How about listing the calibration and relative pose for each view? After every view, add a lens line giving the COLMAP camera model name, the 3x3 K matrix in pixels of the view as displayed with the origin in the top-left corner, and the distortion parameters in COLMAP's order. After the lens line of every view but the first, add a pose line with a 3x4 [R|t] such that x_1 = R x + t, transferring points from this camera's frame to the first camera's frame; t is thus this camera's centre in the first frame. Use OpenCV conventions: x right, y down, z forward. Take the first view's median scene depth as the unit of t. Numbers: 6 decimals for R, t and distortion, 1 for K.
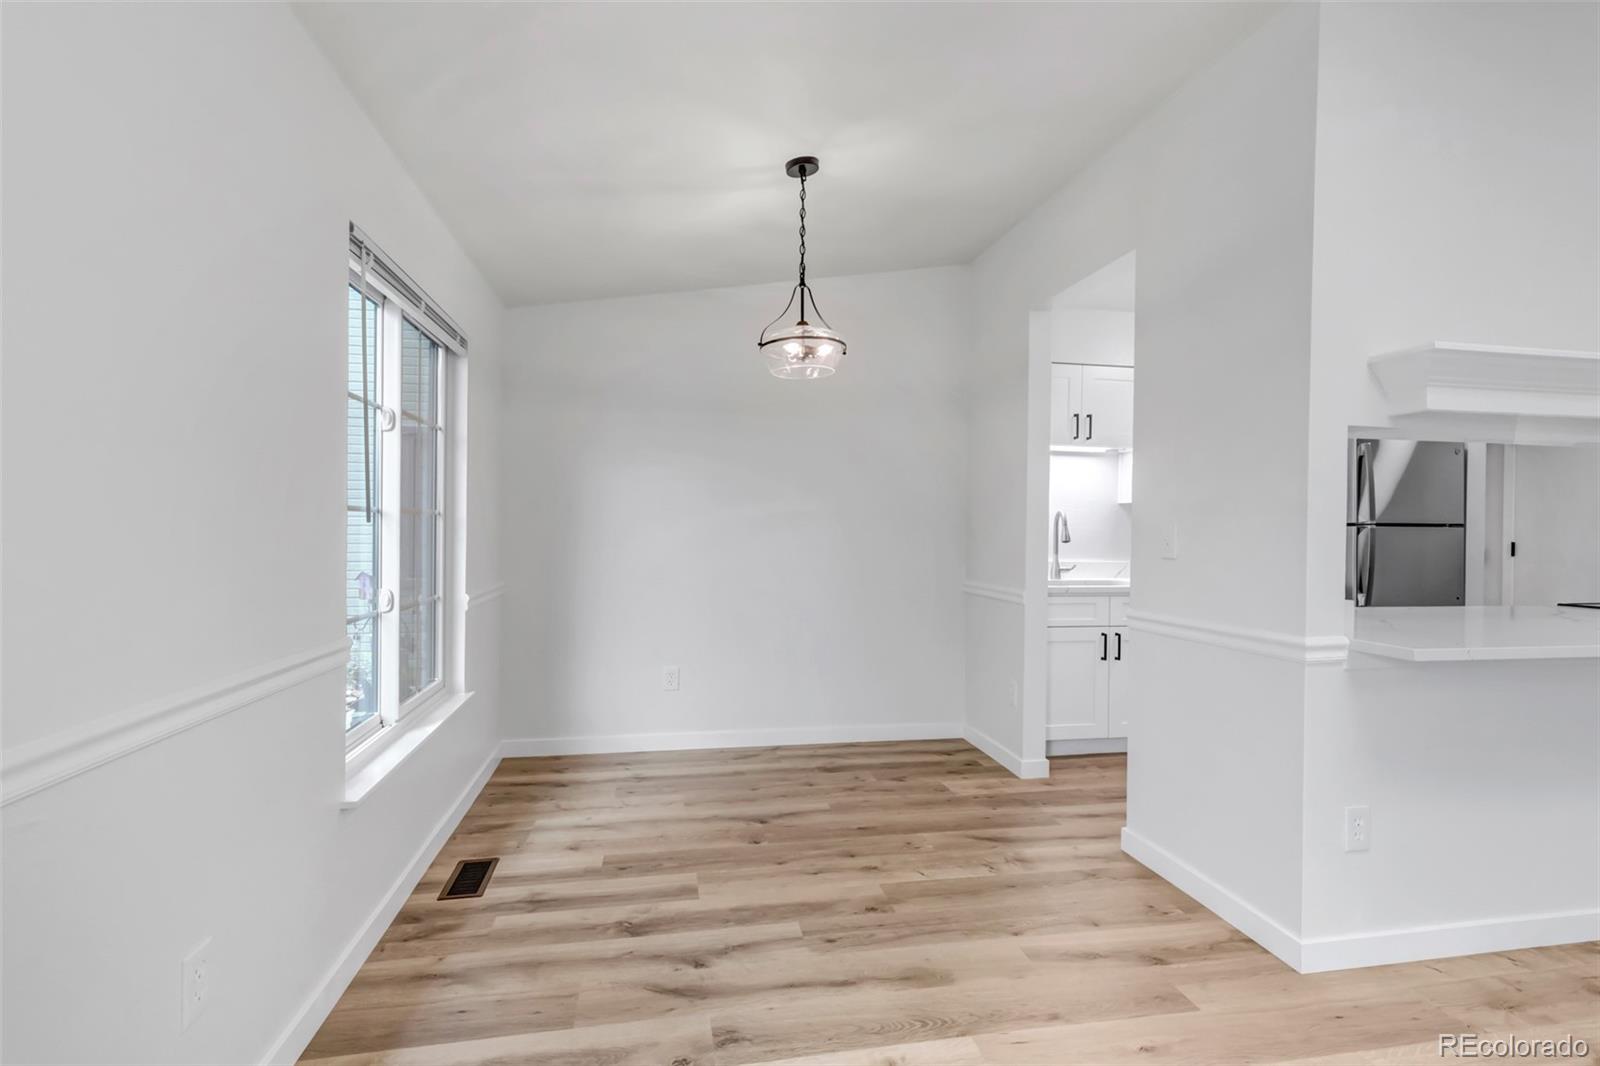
lens RADIAL K [[731.3, 0, 795.0], [0, 731.3, 530.0], [0, 0, 1]] dist [0.003231, -0.000118]
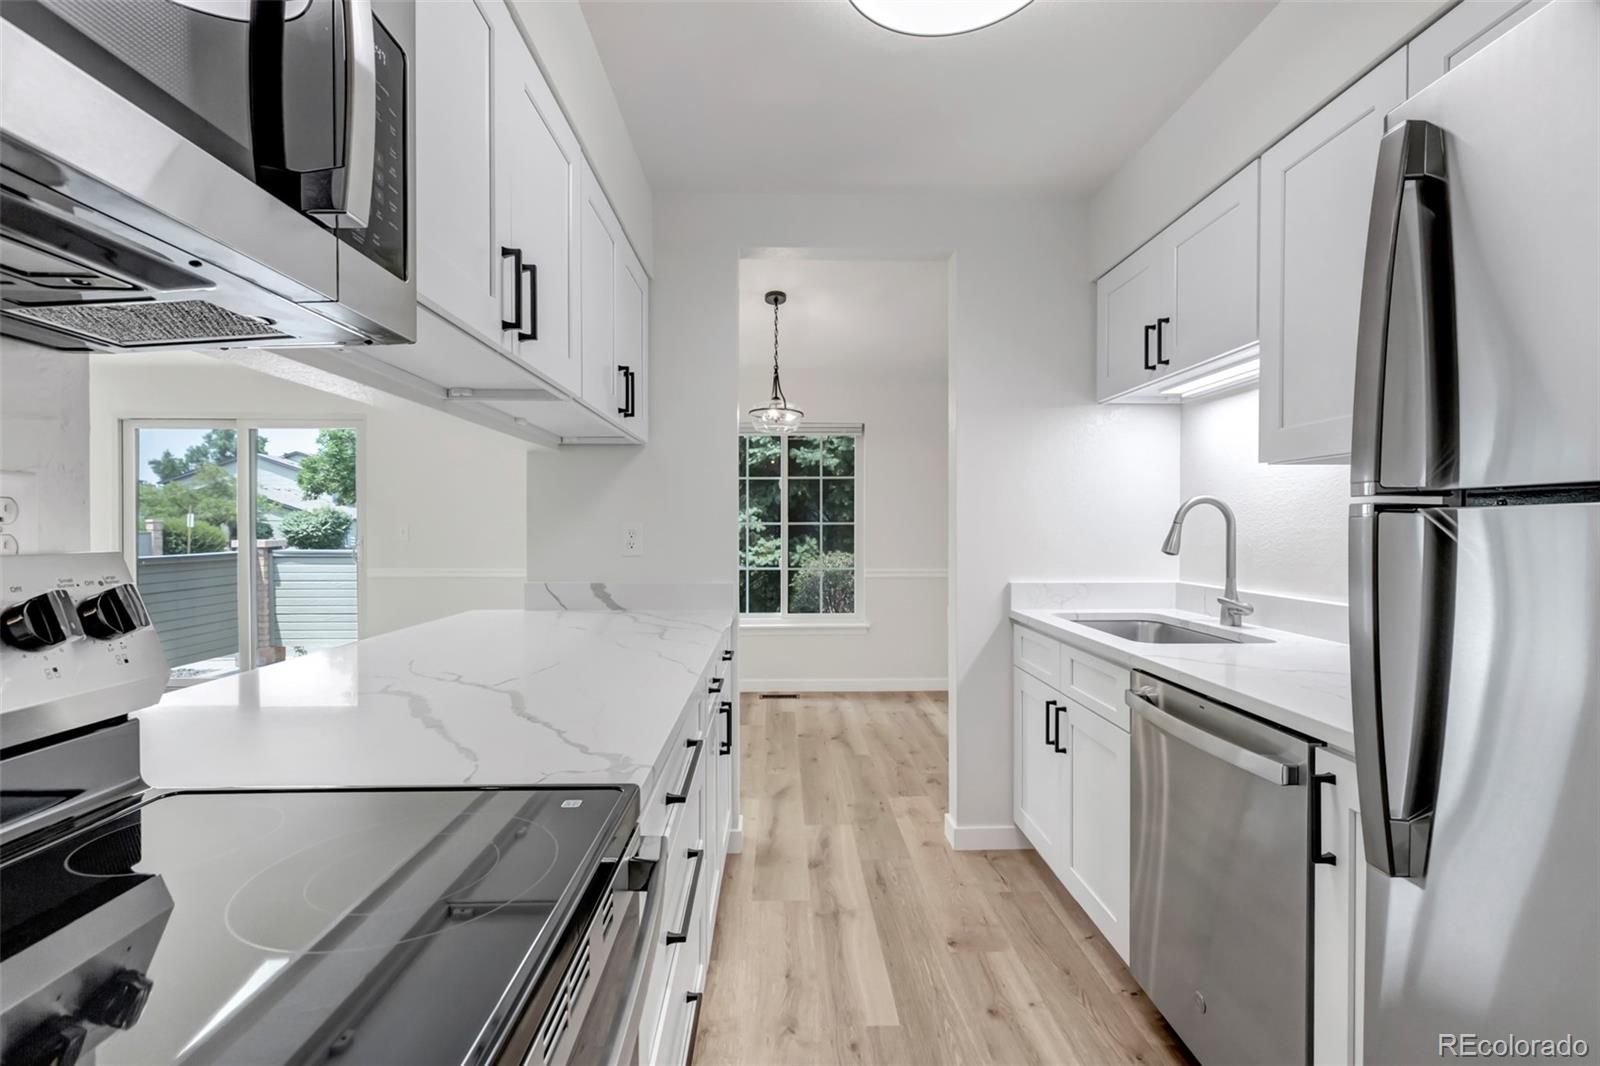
lens RADIAL K [[731.3, 0, 802.6], [0, 731.3, 533.7], [0, 0, 1]] dist [0.003231, -0.000118]
pose [[-0.142829, -0.004028, -0.989739, 1.339966], [-0.007252, 0.999969, -0.003023, 0.017090], [0.989721, 0.006746, -0.142854, 1.139659]]
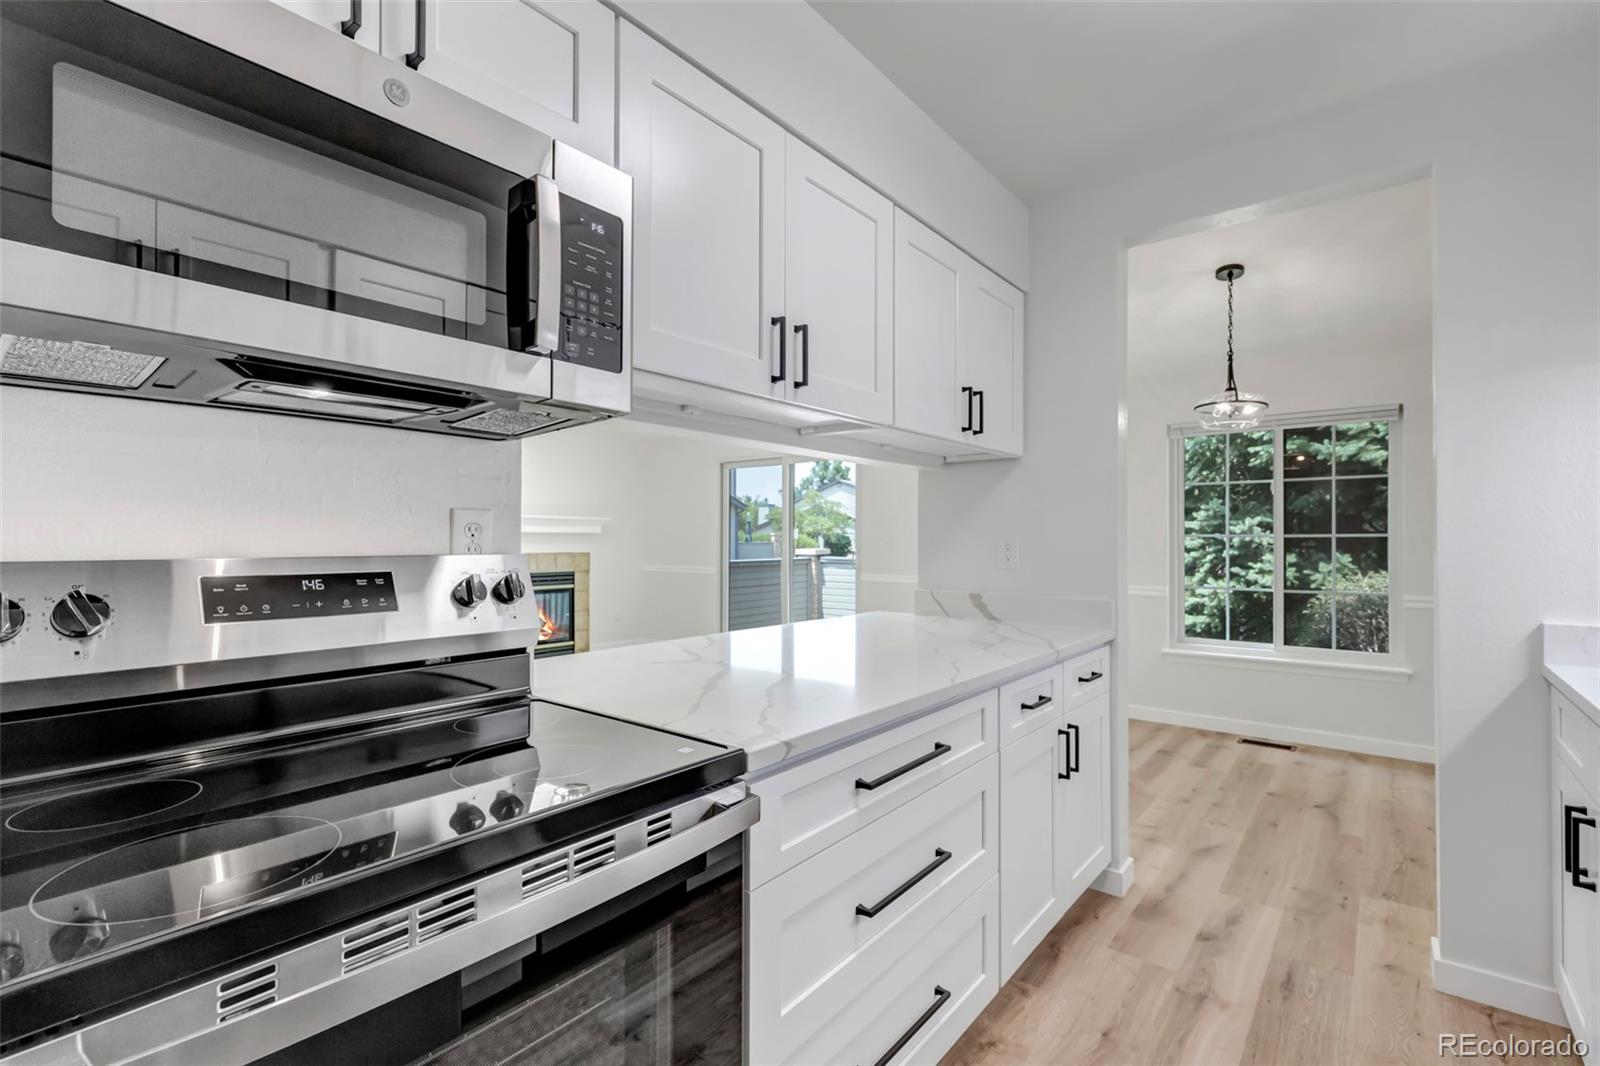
lens RADIAL K [[731.3, 0, 795.1], [0, 731.3, 533.5], [0, 0, 1]] dist [0.003231, -0.000118]
pose [[-0.754332, -0.018917, -0.656220, 1.281788], [-0.015033, 0.999820, -0.011542, 0.014393], [0.656321, 0.001159, -0.754481, 1.317553]]
